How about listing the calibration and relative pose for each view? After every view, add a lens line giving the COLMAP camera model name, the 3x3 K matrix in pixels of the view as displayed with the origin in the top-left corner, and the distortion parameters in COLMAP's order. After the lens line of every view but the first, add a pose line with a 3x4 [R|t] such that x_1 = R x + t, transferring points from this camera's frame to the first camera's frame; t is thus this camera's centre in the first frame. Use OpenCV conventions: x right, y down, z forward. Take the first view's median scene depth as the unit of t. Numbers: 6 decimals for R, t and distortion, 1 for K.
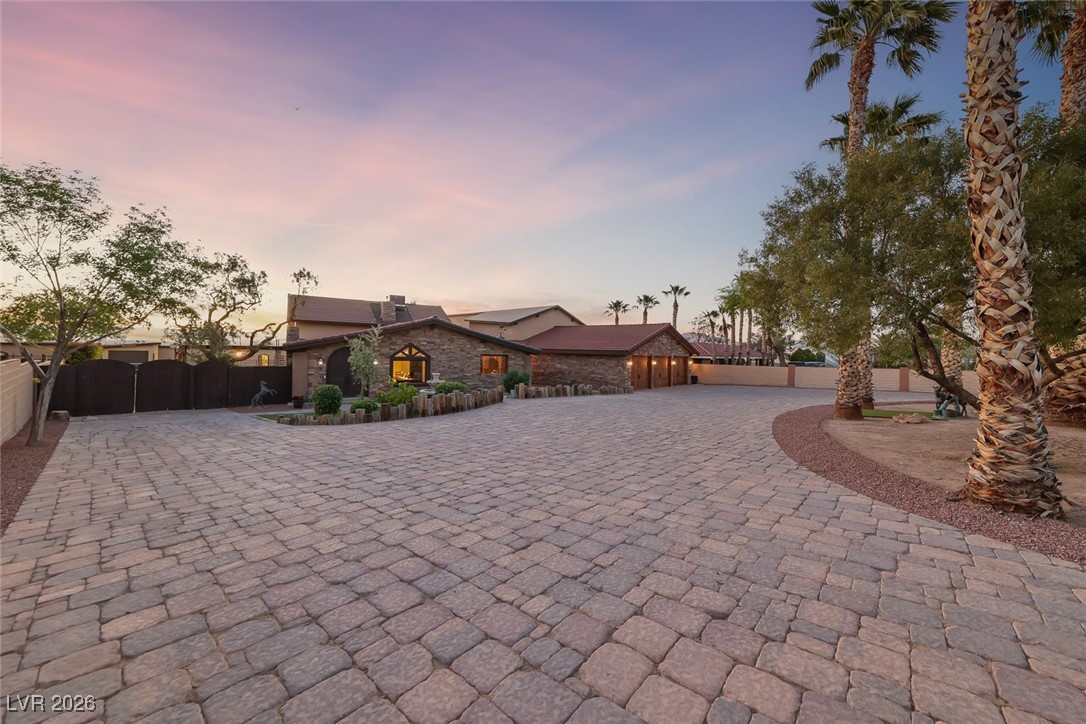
lens RADIAL K [[378.8, 0, 530.3], [0, 378.8, 350.8], [0, 0, 1]] dist [0.000037, -0.000165]
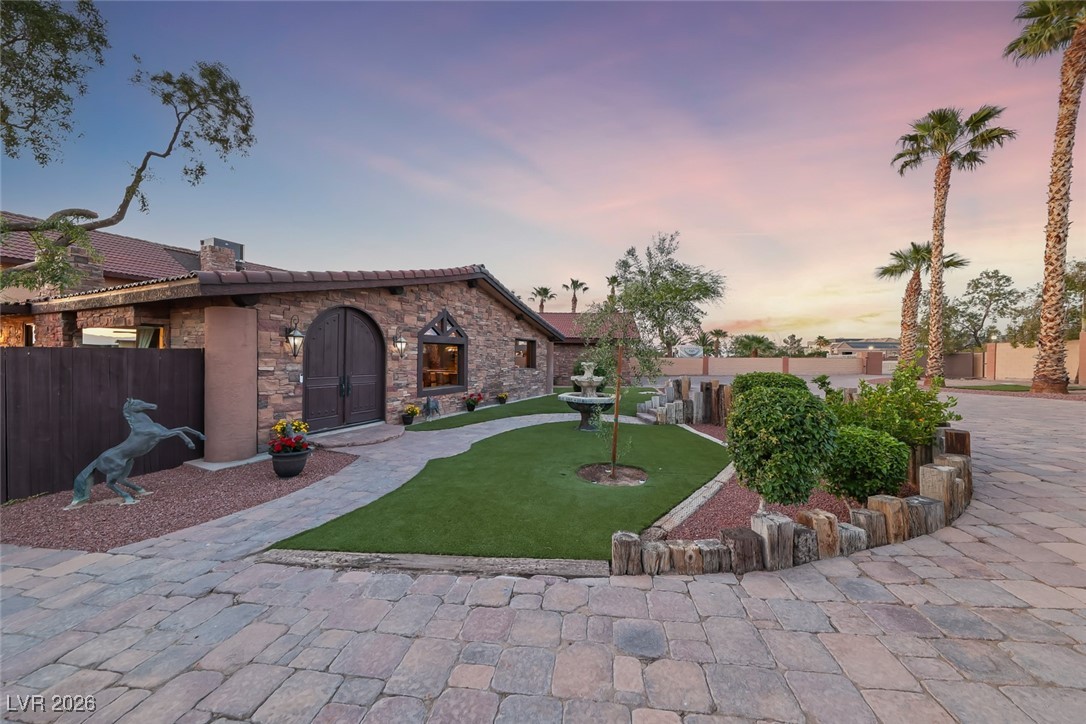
lens RADIAL K [[371.4, 0, 540.9], [0, 371.4, 357.1], [0, 0, 1]] dist [0.009486, -0.000134]
pose [[0.839926, -0.006890, 0.542657, -0.464070], [-0.000466, 0.999910, 0.013416, 0.035903], [-0.542700, -0.011521, 0.839848, 0.476138]]
